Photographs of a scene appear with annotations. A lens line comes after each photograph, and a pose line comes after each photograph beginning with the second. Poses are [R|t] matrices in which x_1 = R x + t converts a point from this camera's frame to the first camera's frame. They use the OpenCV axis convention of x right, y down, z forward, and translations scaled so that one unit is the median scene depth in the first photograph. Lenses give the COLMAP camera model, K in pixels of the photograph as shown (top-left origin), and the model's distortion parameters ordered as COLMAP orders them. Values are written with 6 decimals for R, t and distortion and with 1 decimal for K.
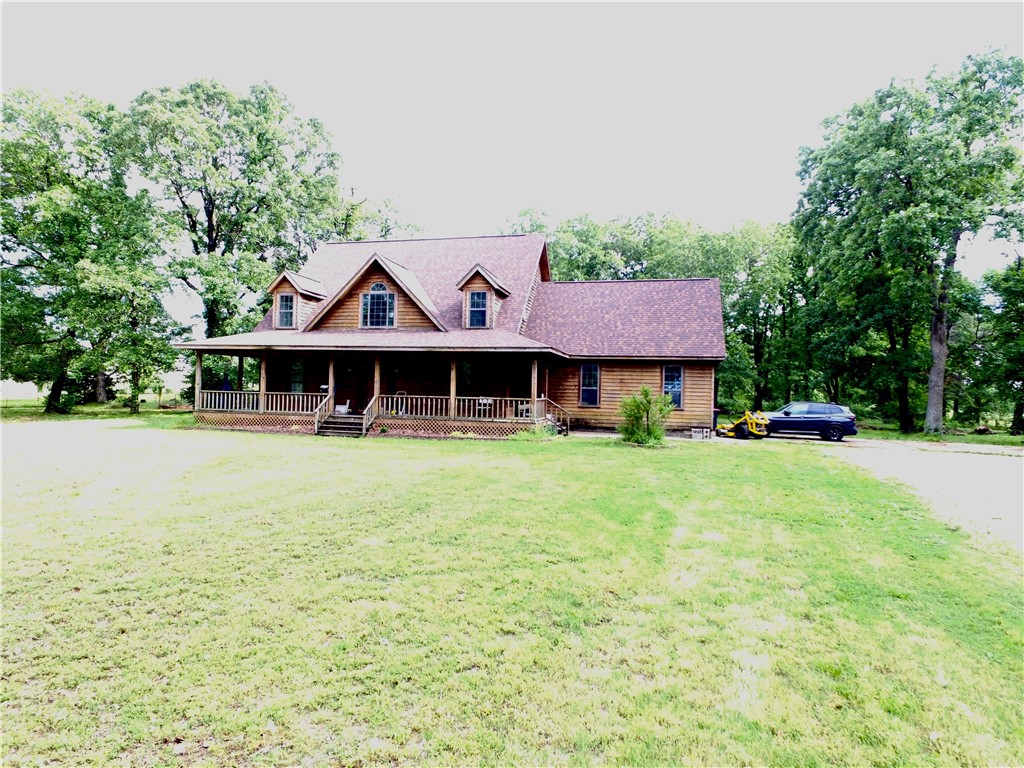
lens RADIAL K [[595.5, 0, 513.7], [0, 595.5, 381.9], [0, 0, 1]] dist [-0.010011, 0.014742]
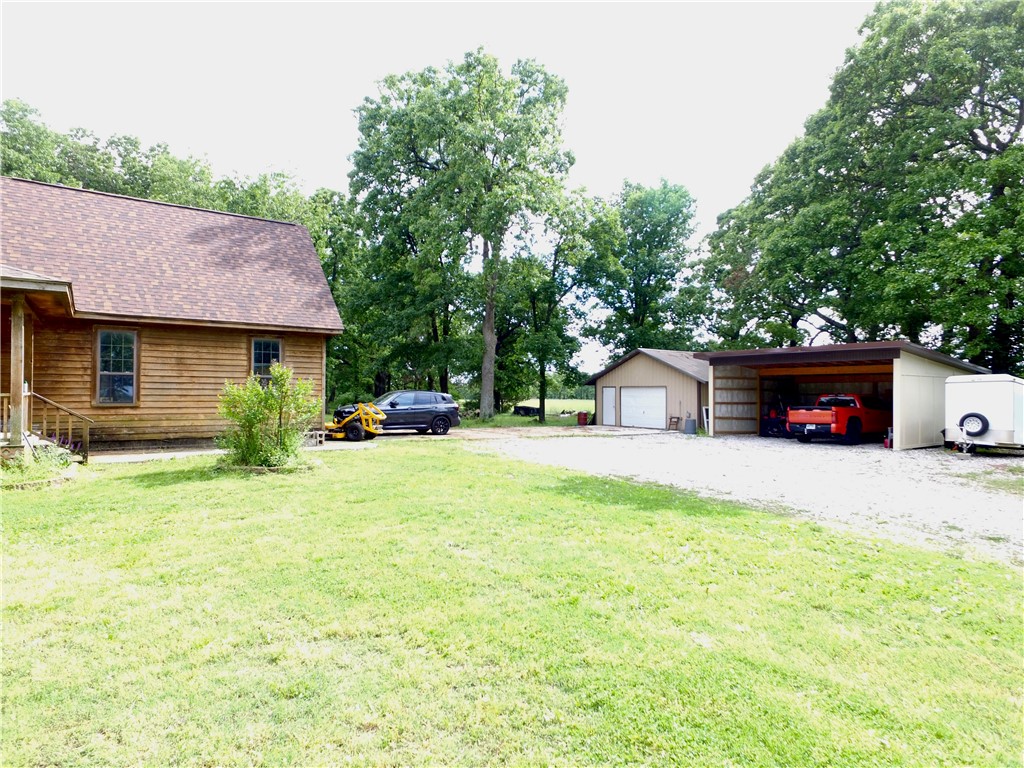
lens RADIAL K [[595.5, 0, 513.7], [0, 595.5, 381.9], [0, 0, 1]] dist [-0.010011, 0.014742]
pose [[0.649376, -0.008876, 0.760416, -0.056669], [0.000363, 0.999935, 0.011362, 0.012608], [-0.760467, -0.007102, 0.649337, 0.352743]]
